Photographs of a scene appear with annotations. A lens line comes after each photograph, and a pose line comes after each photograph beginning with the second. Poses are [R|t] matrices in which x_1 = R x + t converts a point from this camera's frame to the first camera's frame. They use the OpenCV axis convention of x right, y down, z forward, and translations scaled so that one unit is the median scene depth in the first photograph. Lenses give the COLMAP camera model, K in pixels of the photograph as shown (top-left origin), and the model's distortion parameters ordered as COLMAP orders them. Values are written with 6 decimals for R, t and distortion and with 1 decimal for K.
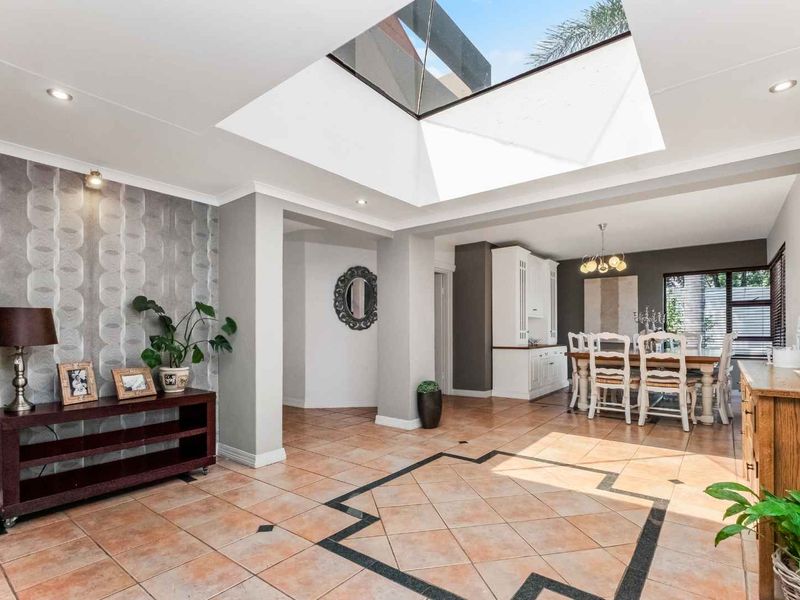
lens RADIAL K [[410.5, 0, 399.7], [0, 410.5, 316.5], [0, 0, 1]] dist [-0.001244, 0.000013]
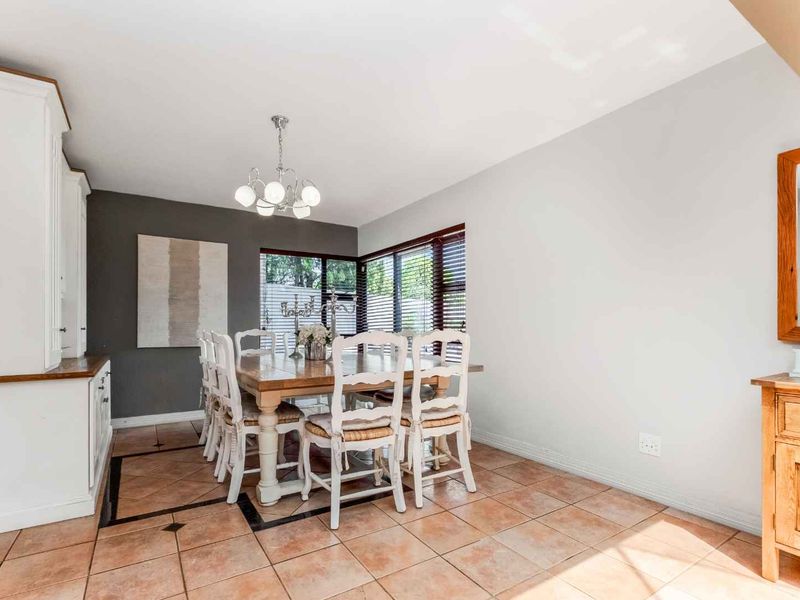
lens RADIAL K [[410.5, 0, 399.7], [0, 410.5, 316.5], [0, 0, 1]] dist [-0.001244, 0.000013]
pose [[0.321250, 0.024900, 0.946667, 0.071350], [-0.026253, 0.999504, -0.017381, 0.028854], [-0.946631, -0.019269, 0.321744, 0.743113]]
